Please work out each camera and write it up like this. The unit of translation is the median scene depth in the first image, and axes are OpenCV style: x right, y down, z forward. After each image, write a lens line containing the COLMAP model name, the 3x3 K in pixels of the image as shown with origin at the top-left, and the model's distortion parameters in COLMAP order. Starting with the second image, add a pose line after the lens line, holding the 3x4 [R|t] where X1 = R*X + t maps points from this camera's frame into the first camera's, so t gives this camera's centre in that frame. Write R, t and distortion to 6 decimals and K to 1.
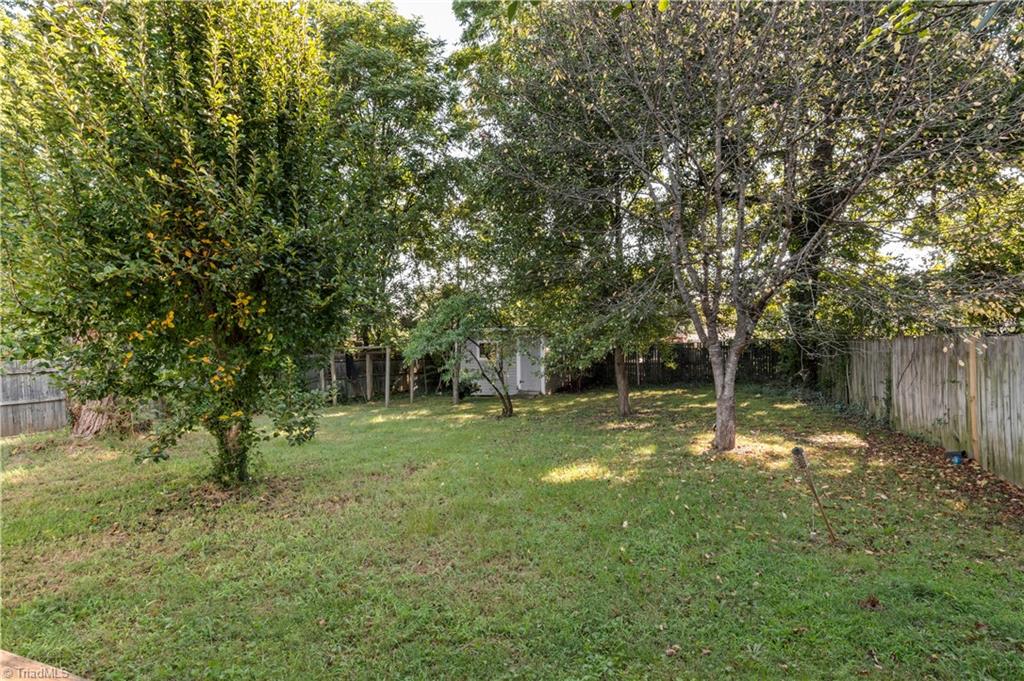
lens RADIAL K [[545.4, 0, 520.8], [0, 545.4, 339.9], [0, 0, 1]] dist [0.004672, 0.000557]
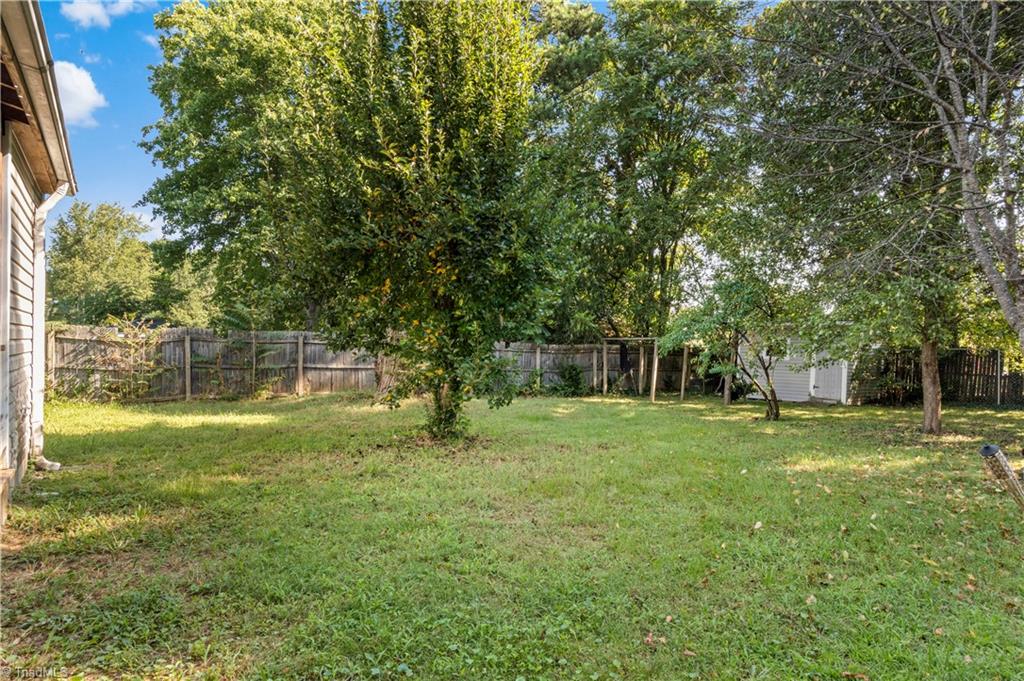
lens RADIAL K [[569.7, 0, 509.0], [0, 569.7, 343.2], [0, 0, 1]] dist [0.013062, 0.001992]
pose [[0.862277, 0.044222, -0.504502, 0.250372], [-0.038041, 0.999022, 0.022551, 0.057203], [0.505005, -0.000253, 0.863116, 0.078036]]
